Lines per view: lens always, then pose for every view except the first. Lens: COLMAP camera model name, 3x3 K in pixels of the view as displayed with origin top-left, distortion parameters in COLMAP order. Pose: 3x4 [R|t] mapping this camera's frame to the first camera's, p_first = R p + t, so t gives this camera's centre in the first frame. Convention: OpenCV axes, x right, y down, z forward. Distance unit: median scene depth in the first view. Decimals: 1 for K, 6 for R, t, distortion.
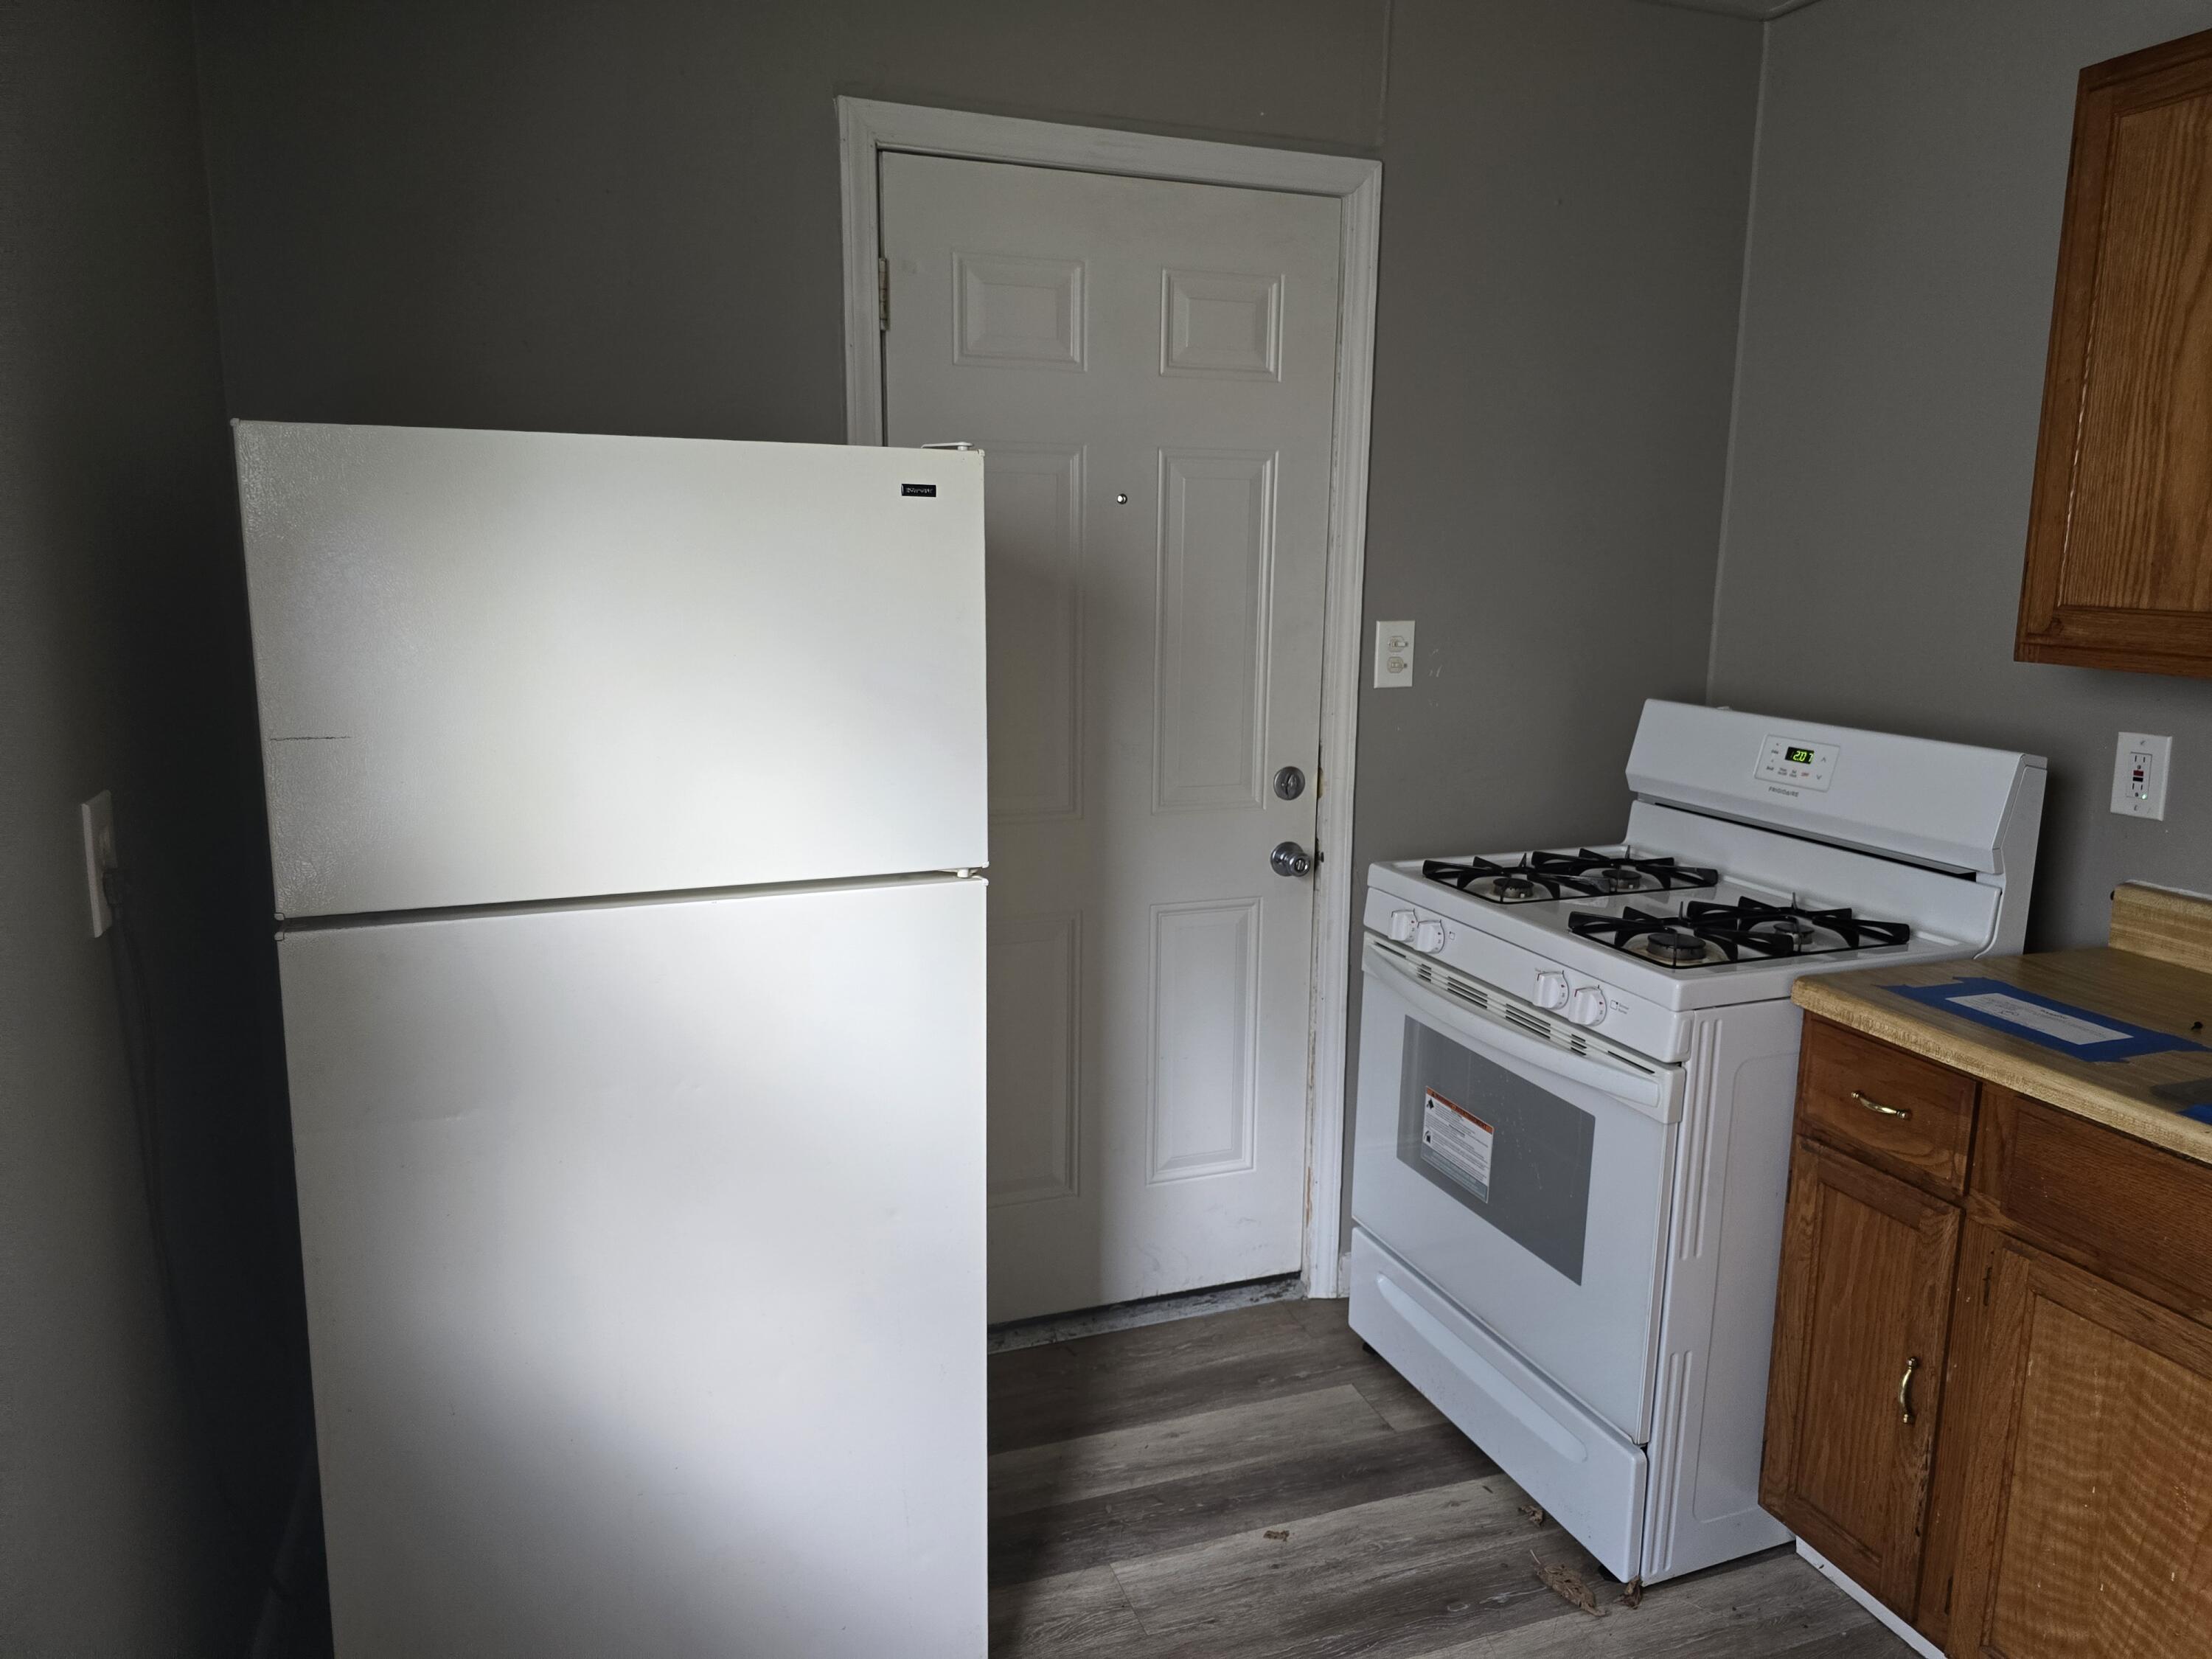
lens RADIAL K [[1492.9, 0, 1106.0], [0, 1492.9, 829.5], [0, 0, 1]] dist [0.042242, -0.047656]
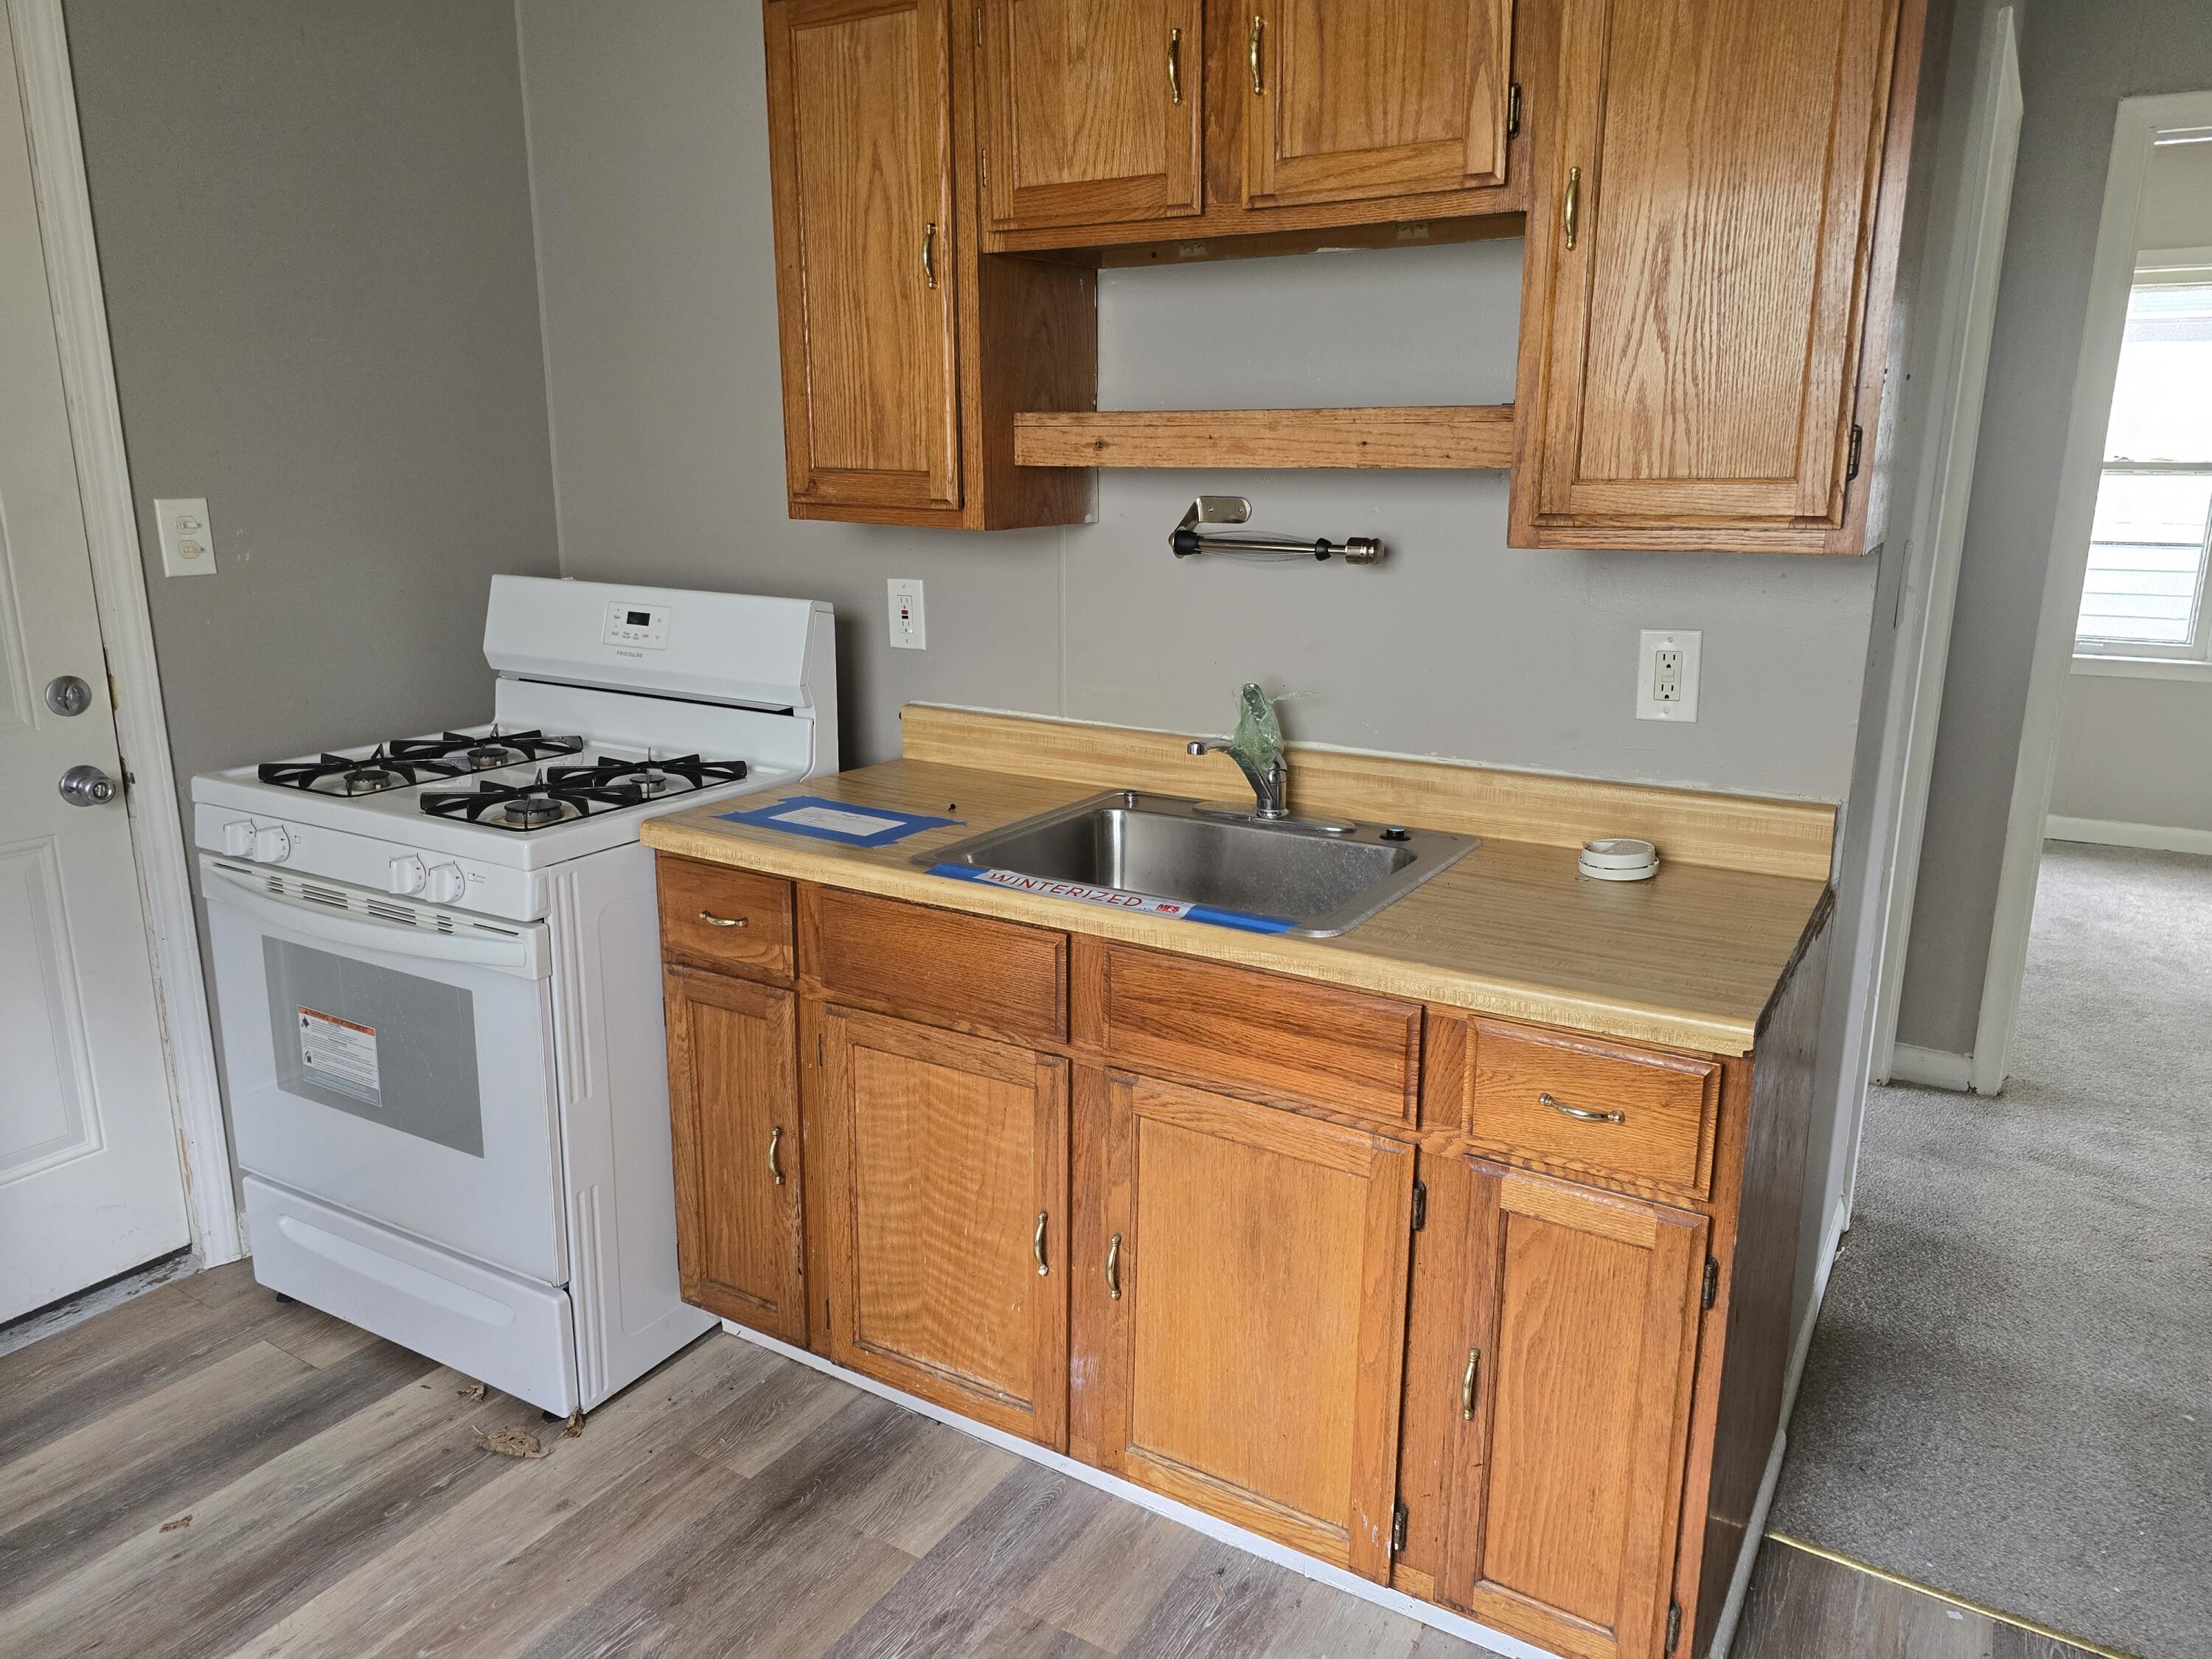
lens RADIAL K [[1492.9, 0, 1106.0], [0, 1492.9, 829.5], [0, 0, 1]] dist [0.042242, -0.047656]
pose [[0.771108, -0.160969, 0.616021, 0.053300], [0.117242, 0.986868, 0.111114, 0.024116], [-0.625817, -0.013457, 0.779854, -0.042378]]
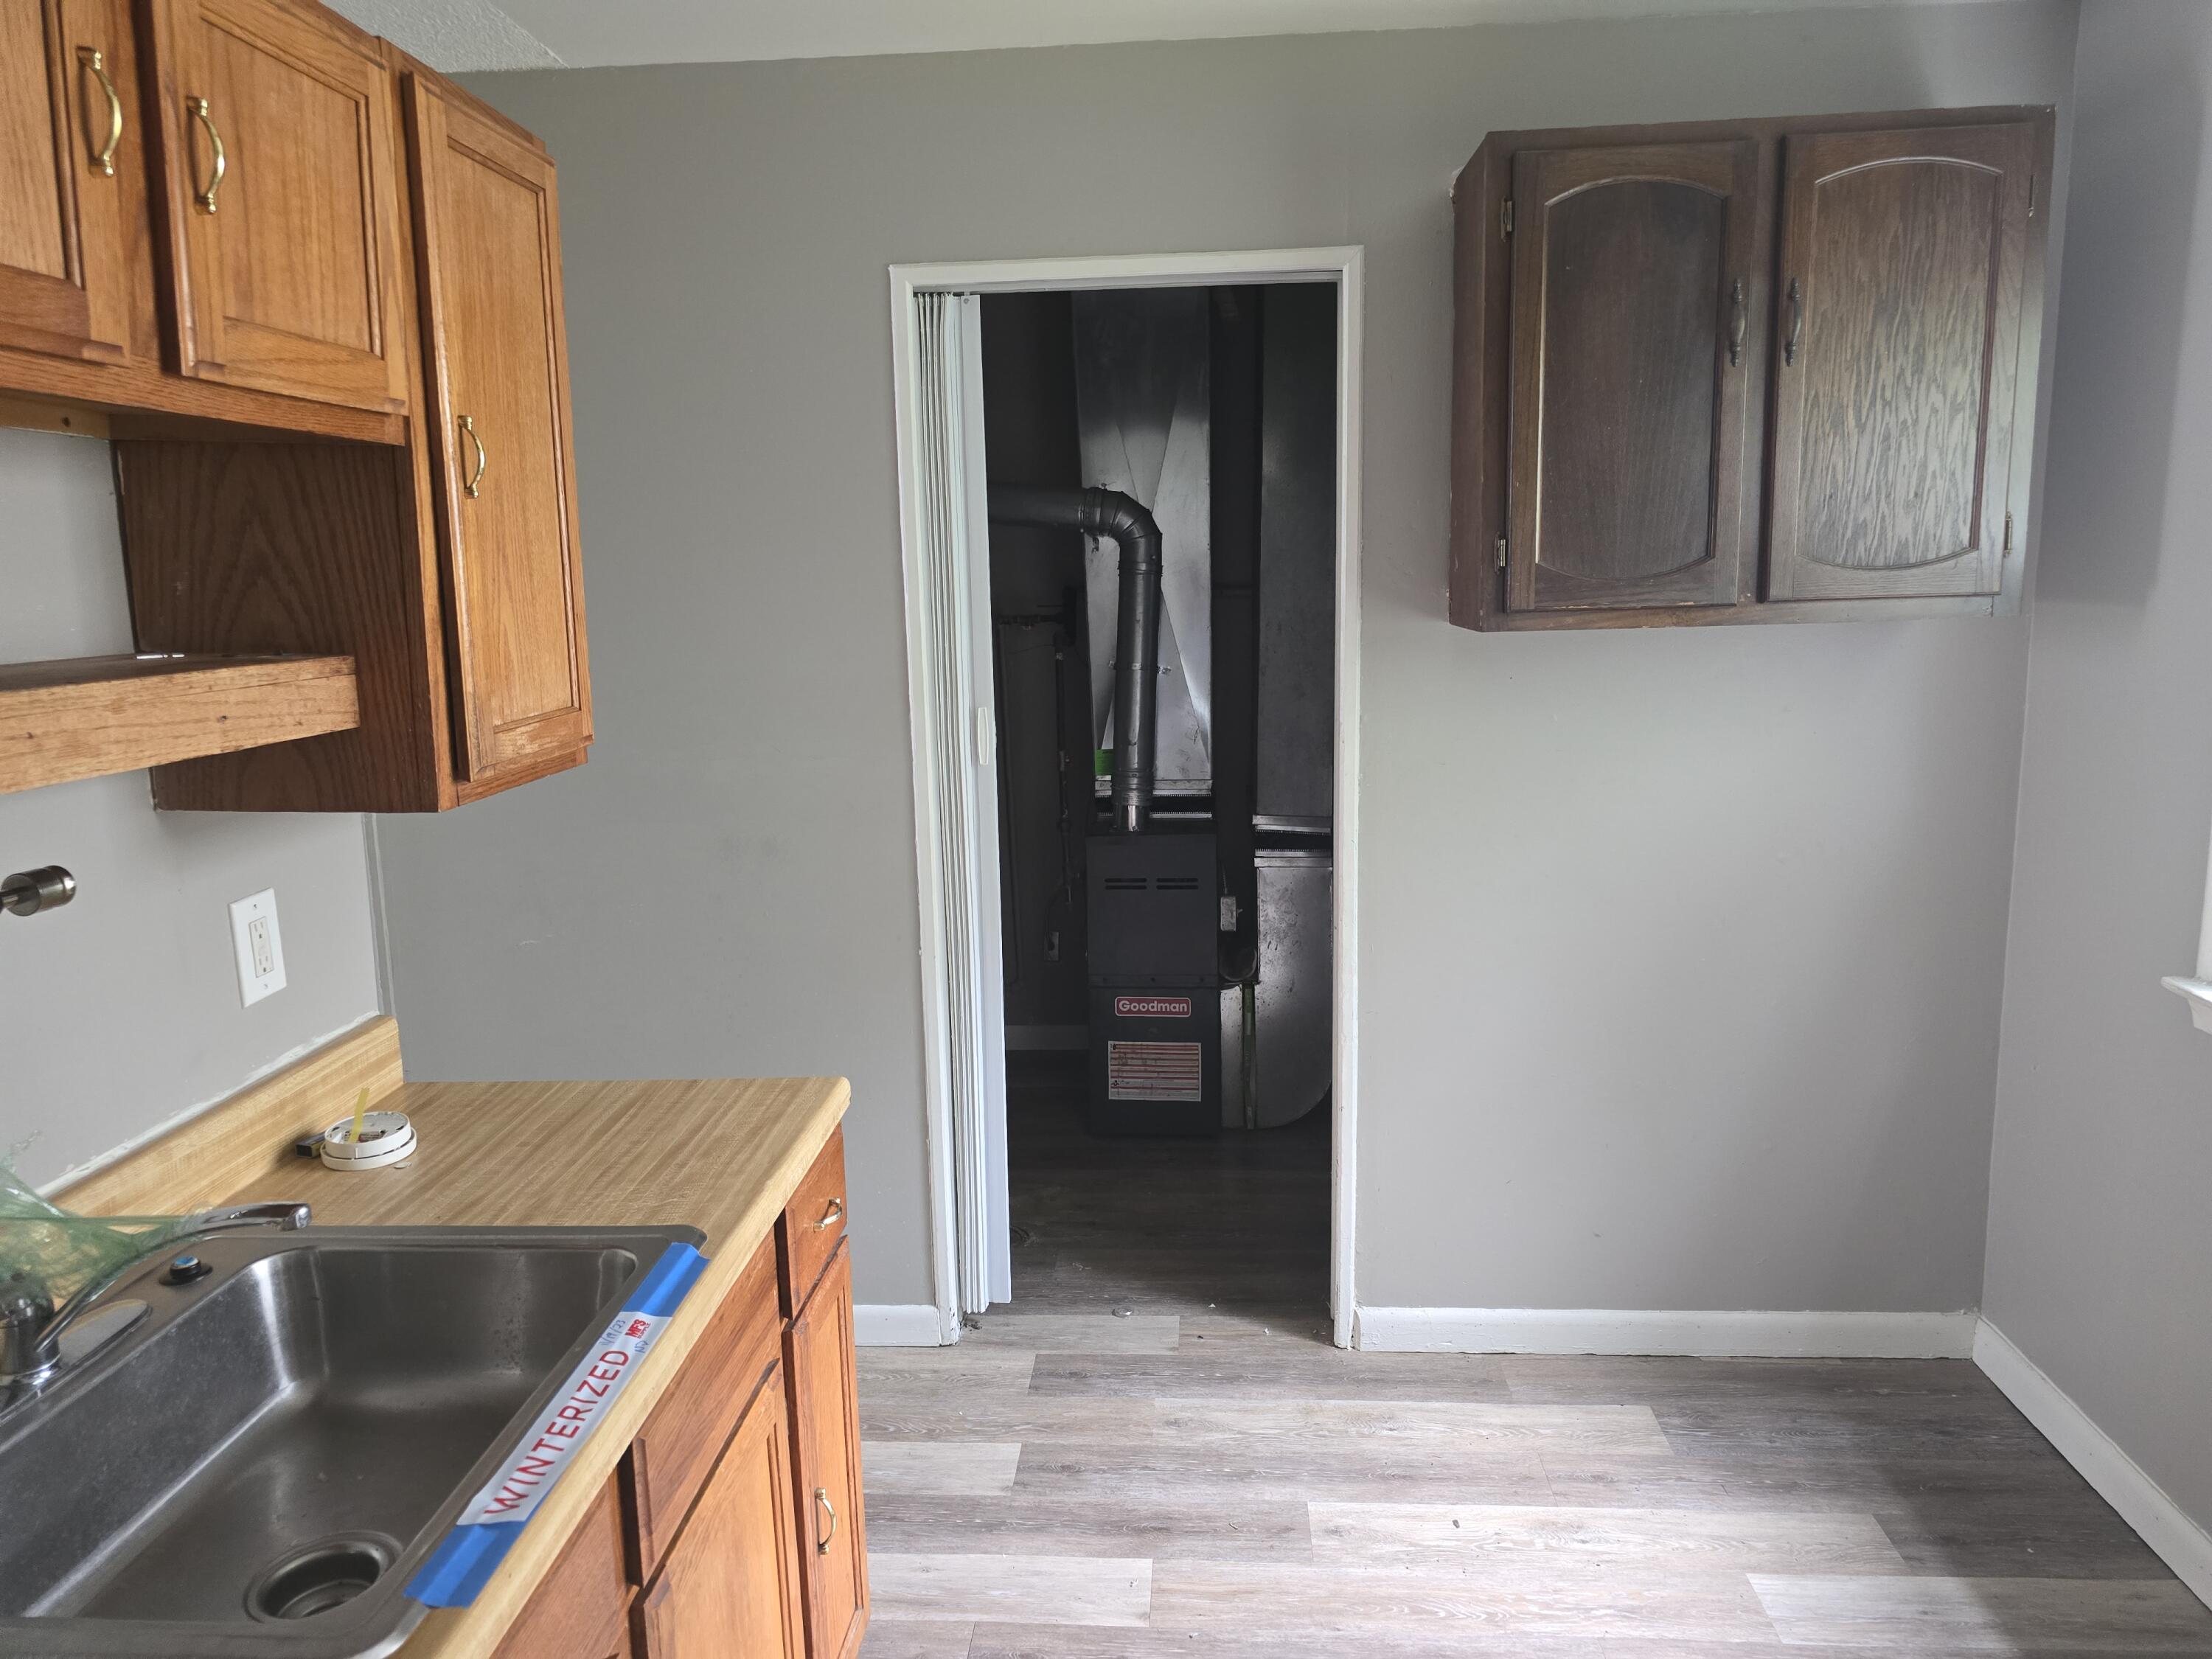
lens RADIAL K [[1468.9, 0, 1106.0], [0, 1468.9, 829.5], [0, 0, 1]] dist [0.062168, -0.087514]
pose [[-0.923033, -0.059291, 0.380124, 0.239463], [0.076813, 0.939757, 0.333103, -0.320796], [-0.376974, 0.336663, -0.862872, 1.390704]]
